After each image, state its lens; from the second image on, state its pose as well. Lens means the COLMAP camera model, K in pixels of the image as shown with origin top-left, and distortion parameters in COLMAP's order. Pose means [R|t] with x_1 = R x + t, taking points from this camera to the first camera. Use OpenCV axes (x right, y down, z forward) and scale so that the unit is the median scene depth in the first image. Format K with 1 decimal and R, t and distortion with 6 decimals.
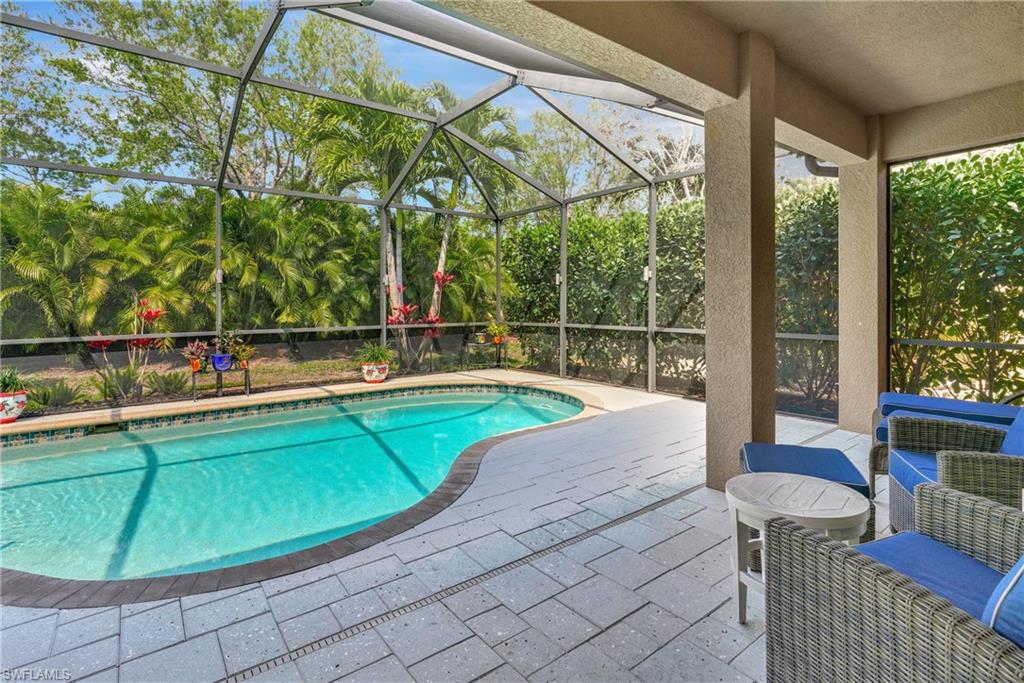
lens RADIAL K [[506.0, 0, 493.0], [0, 506.0, 301.7], [0, 0, 1]] dist [-0.008109, 0.005197]
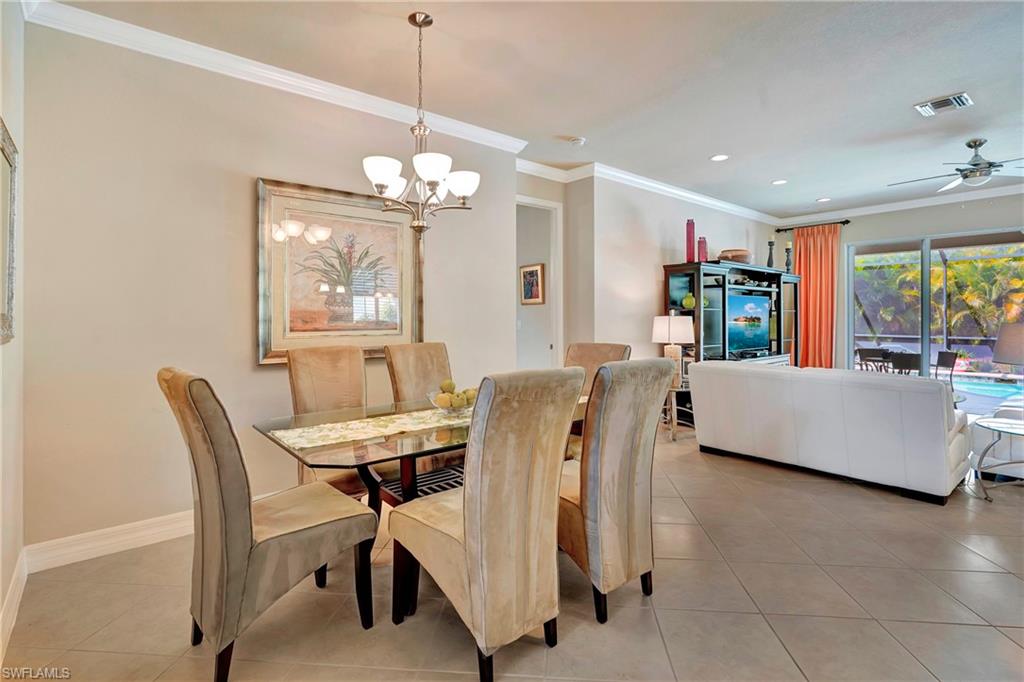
lens RADIAL K [[506.0, 0, 517.6], [0, 506.0, 307.1], [0, 0, 1]] dist [-0.008109, 0.005197]
pose [[0.072904, -0.010288, -0.997286, 0.922730], [-0.001218, 0.999945, -0.010404, -0.023549], [0.997338, 0.001974, 0.072887, -0.920696]]
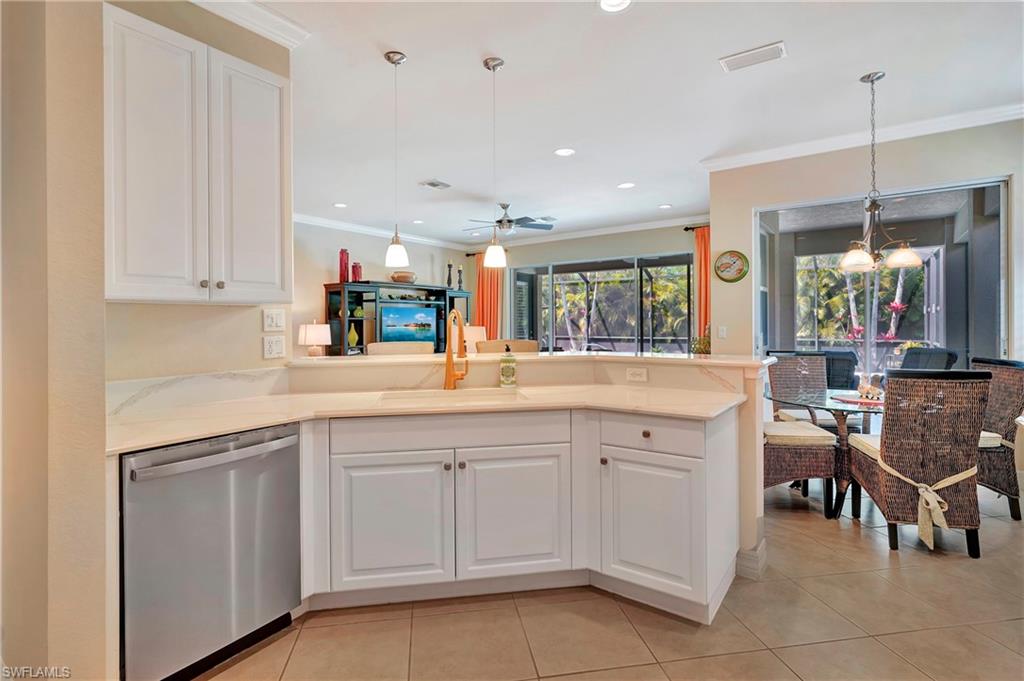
lens RADIAL K [[506.0, 0, 516.7], [0, 506.0, 330.6], [0, 0, 1]] dist [-0.008109, 0.005197]
pose [[0.312312, 0.021567, -0.949735, 1.240093], [0.004575, 0.999697, 0.024206, -0.027500], [0.949968, -0.011905, 0.312119, -0.575837]]
